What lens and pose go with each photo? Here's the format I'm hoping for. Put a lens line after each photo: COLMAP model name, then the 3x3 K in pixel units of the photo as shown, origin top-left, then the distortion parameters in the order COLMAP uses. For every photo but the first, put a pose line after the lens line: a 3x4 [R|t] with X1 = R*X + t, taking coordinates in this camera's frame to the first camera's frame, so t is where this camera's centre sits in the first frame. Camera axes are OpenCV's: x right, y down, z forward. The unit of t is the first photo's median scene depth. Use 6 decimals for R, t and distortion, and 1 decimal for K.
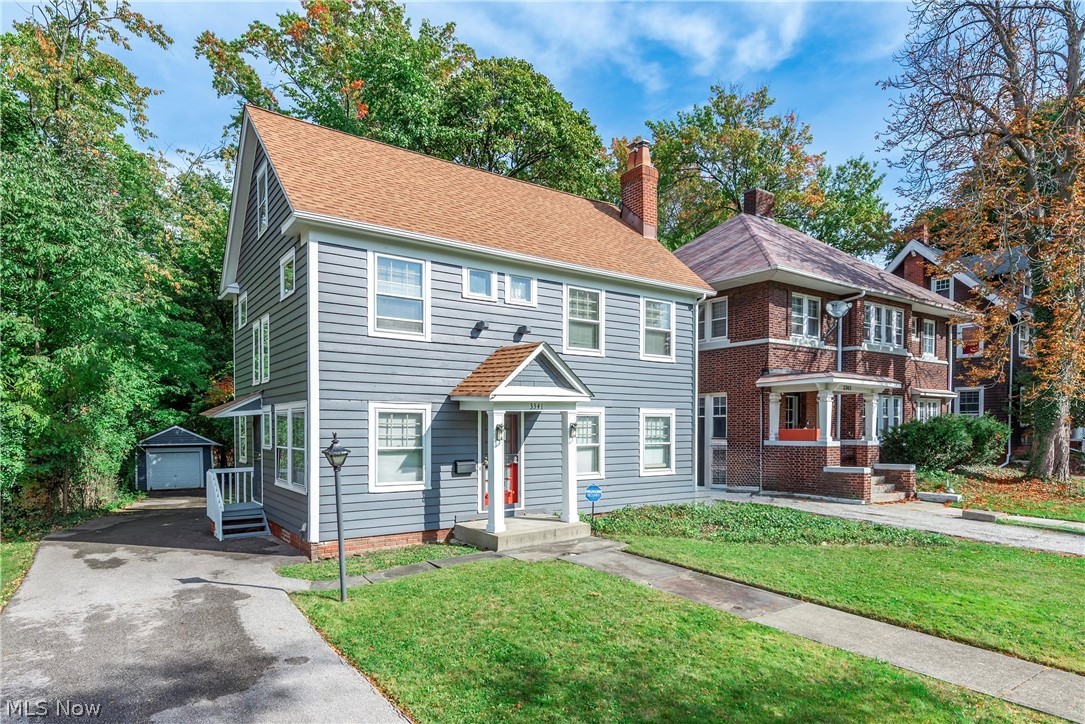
lens RADIAL K [[620.6, 0, 543.5], [0, 620.6, 442.9], [0, 0, 1]] dist [0.006217, 0.001083]
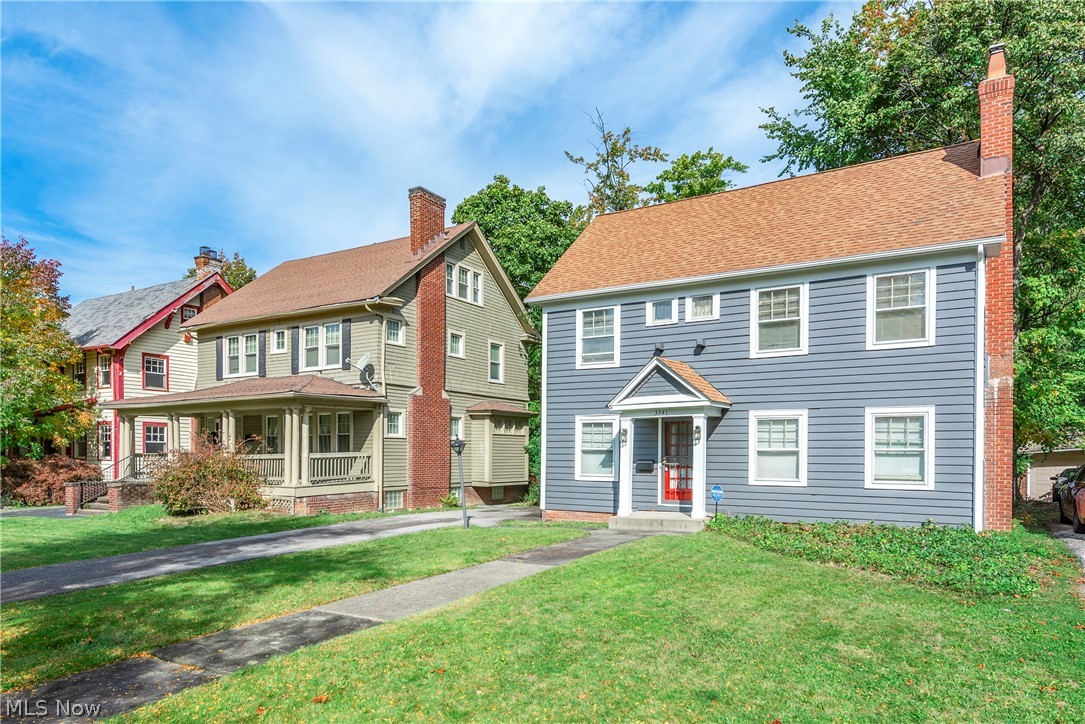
lens RADIAL K [[697.9, 0, 539.9], [0, 697.9, 454.7], [0, 0, 1]] dist [0.003868, -0.001369]
pose [[0.396638, 0.002133, -0.917973, 0.835535], [-0.028179, 0.999554, -0.009853, 0.029834], [0.917543, 0.029776, 0.396521, 0.214947]]
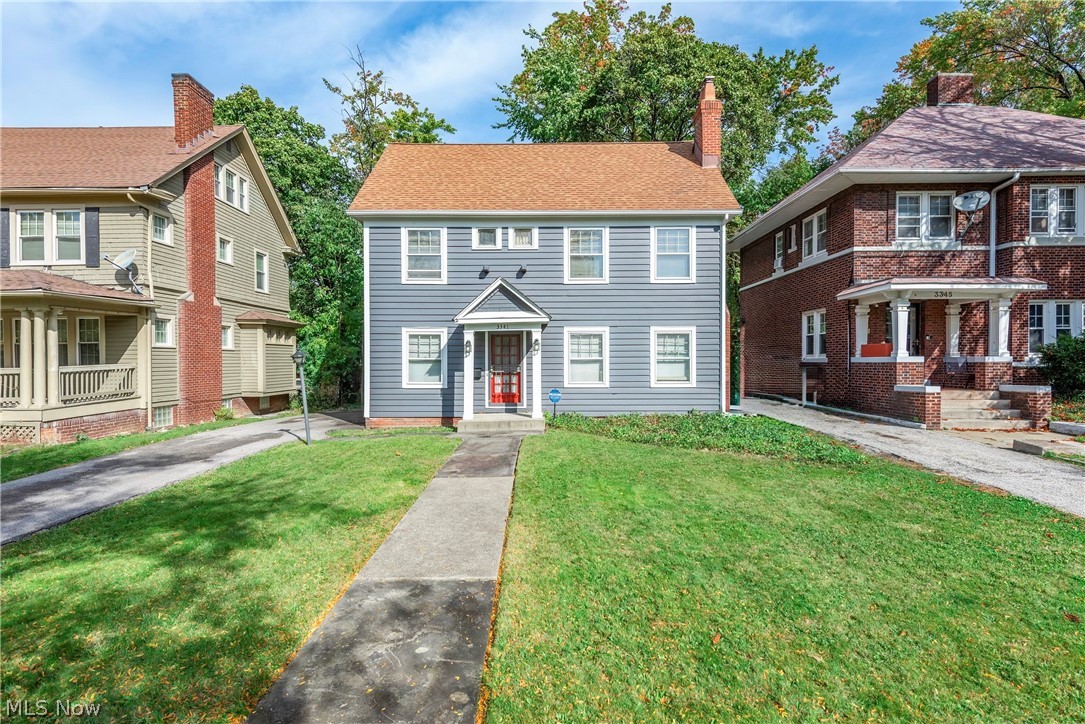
lens RADIAL K [[551.6, 0, 542.5], [0, 551.6, 362.0], [0, 0, 1]] dist [0.014787, -0.012464]
pose [[0.818284, -0.001524, -0.574812, 0.556583], [-0.009992, 0.999808, -0.016874, 0.026523], [0.574727, 0.019551, 0.818112, 0.074991]]
